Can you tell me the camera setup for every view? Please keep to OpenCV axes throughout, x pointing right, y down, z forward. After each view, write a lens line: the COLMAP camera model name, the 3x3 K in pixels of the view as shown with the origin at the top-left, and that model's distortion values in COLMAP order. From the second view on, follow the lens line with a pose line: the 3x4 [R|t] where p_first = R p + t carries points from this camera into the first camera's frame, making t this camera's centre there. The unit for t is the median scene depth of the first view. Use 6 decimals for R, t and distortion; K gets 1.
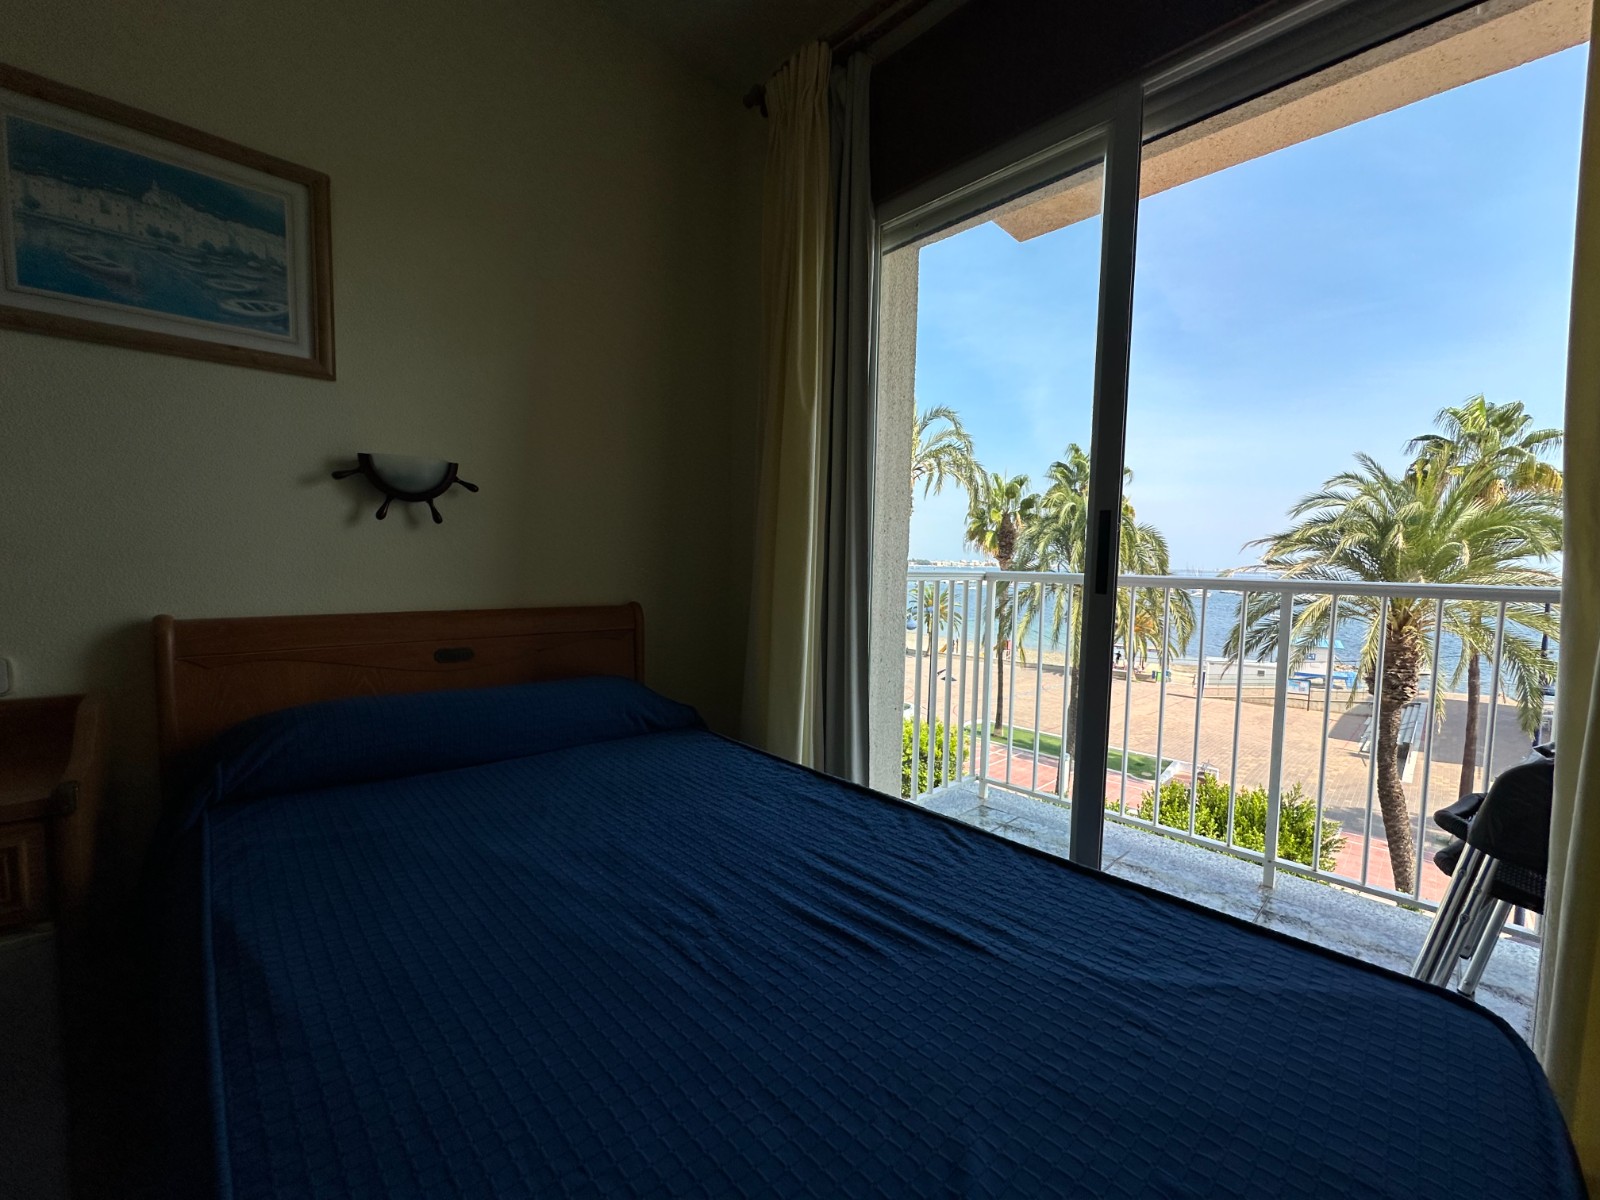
lens RADIAL K [[636.9, 0, 807.1], [0, 636.9, 596.4], [0, 0, 1]] dist [-0.002774, 0.000519]
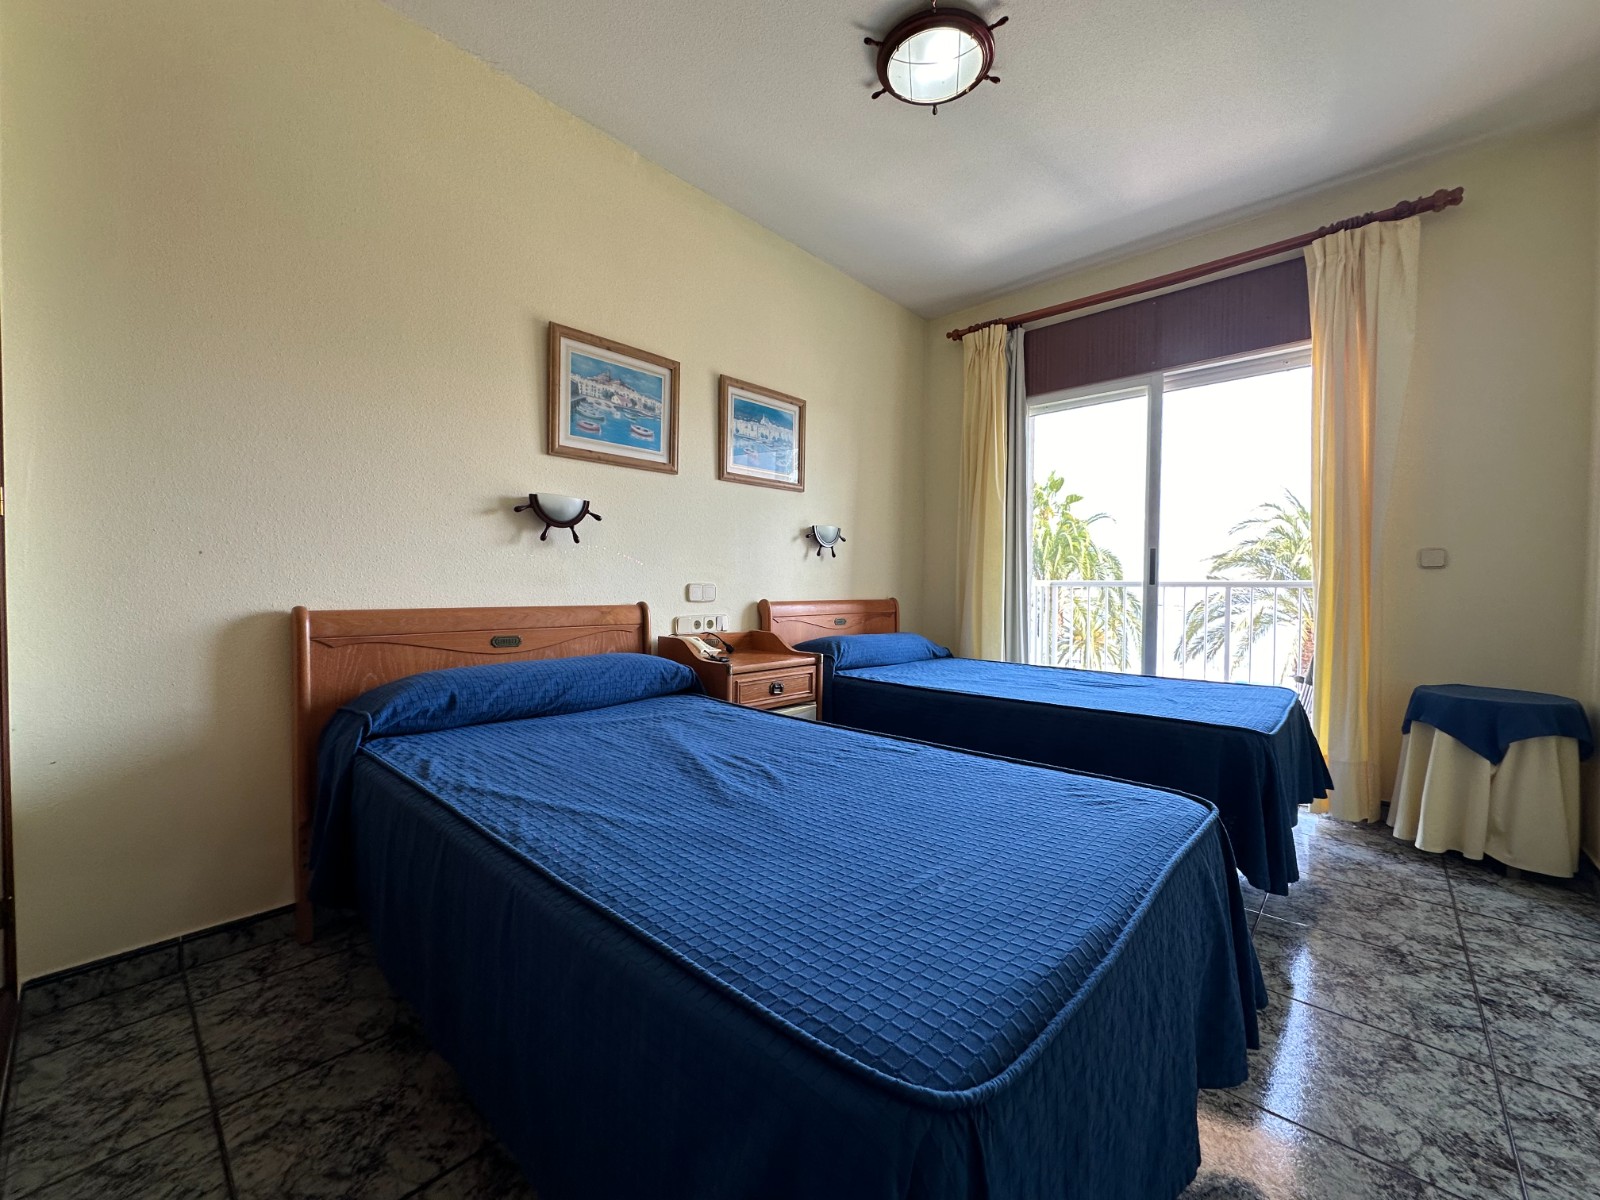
lens RADIAL K [[636.9, 0, 793.6], [0, 636.9, 591.0], [0, 0, 1]] dist [-0.002774, 0.000519]
pose [[0.998521, -0.003952, 0.054219, -0.919071], [0.005750, 0.999437, -0.033045, 0.071050], [-0.054058, 0.033308, 0.997982, -1.181295]]
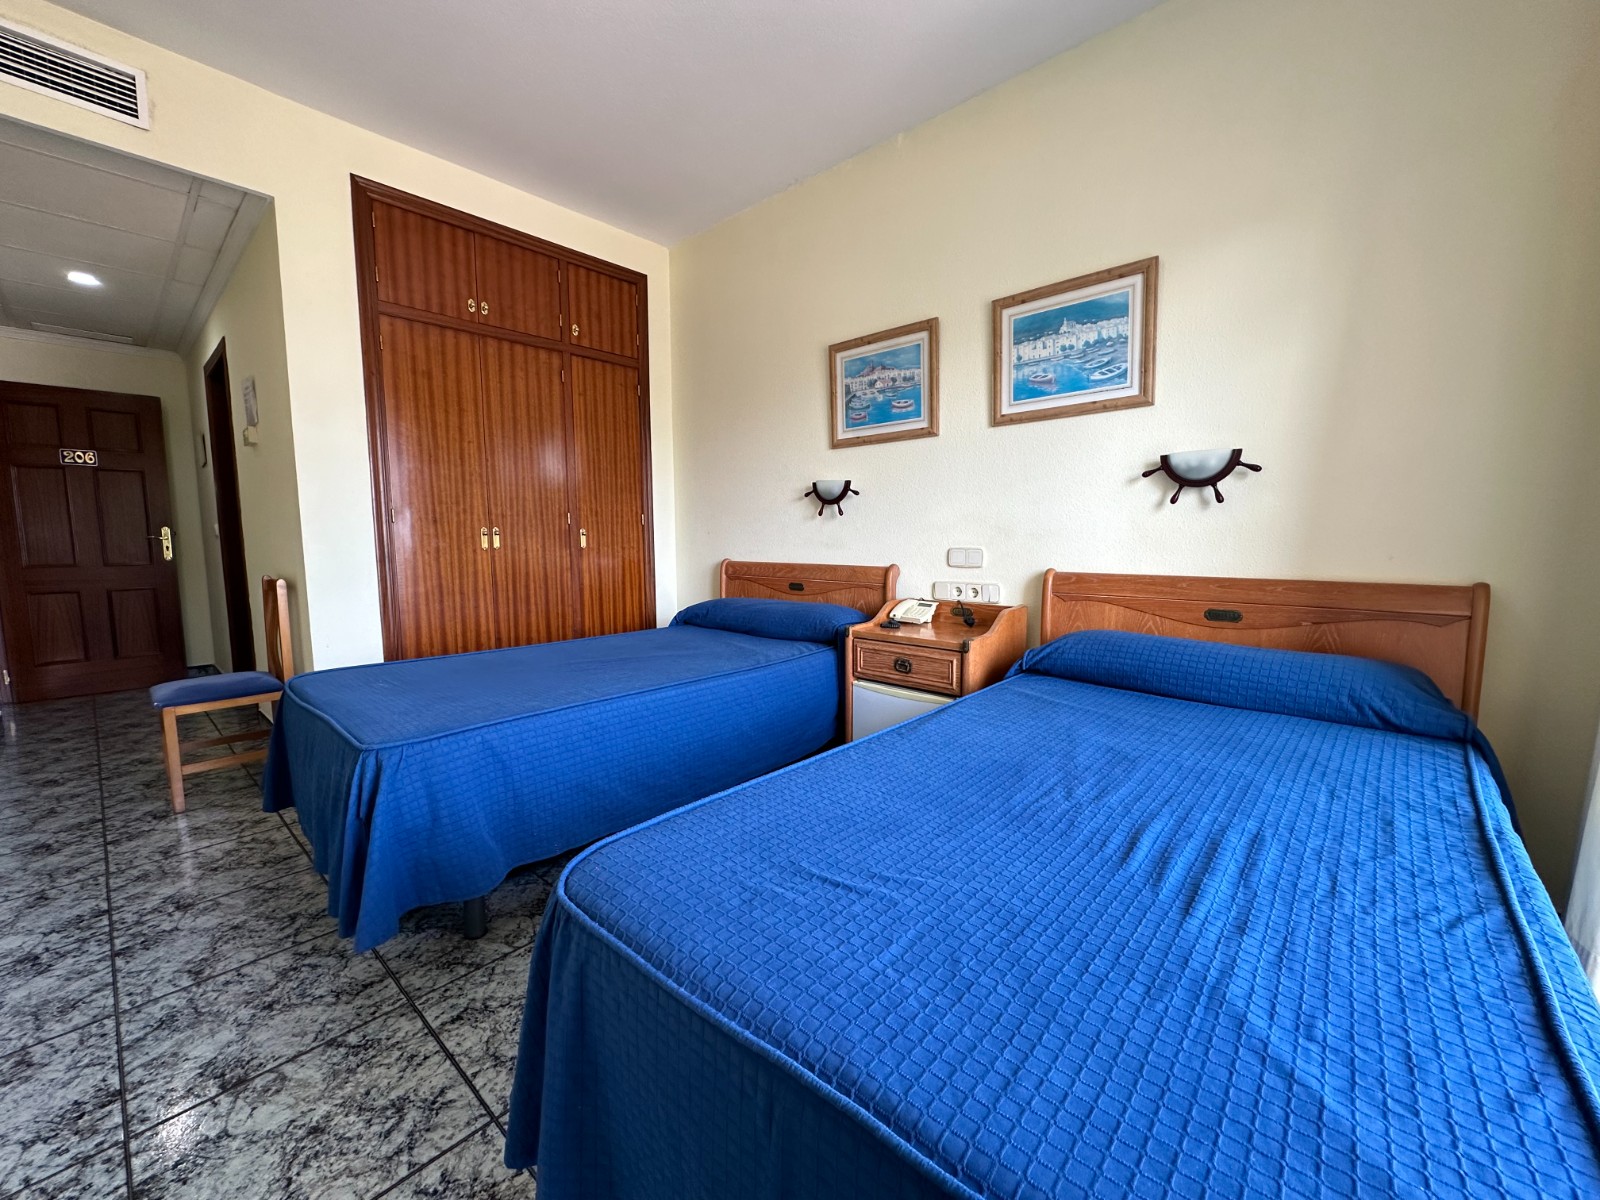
lens RADIAL K [[636.9, 0, 798.2], [0, 636.9, 590.7], [0, 0, 1]] dist [-0.002774, 0.000519]
pose [[0.069297, 0.069976, -0.995139, 0.620097], [-0.043413, 0.996803, 0.067070, 0.003127], [0.996651, 0.038554, 0.072113, 0.154246]]
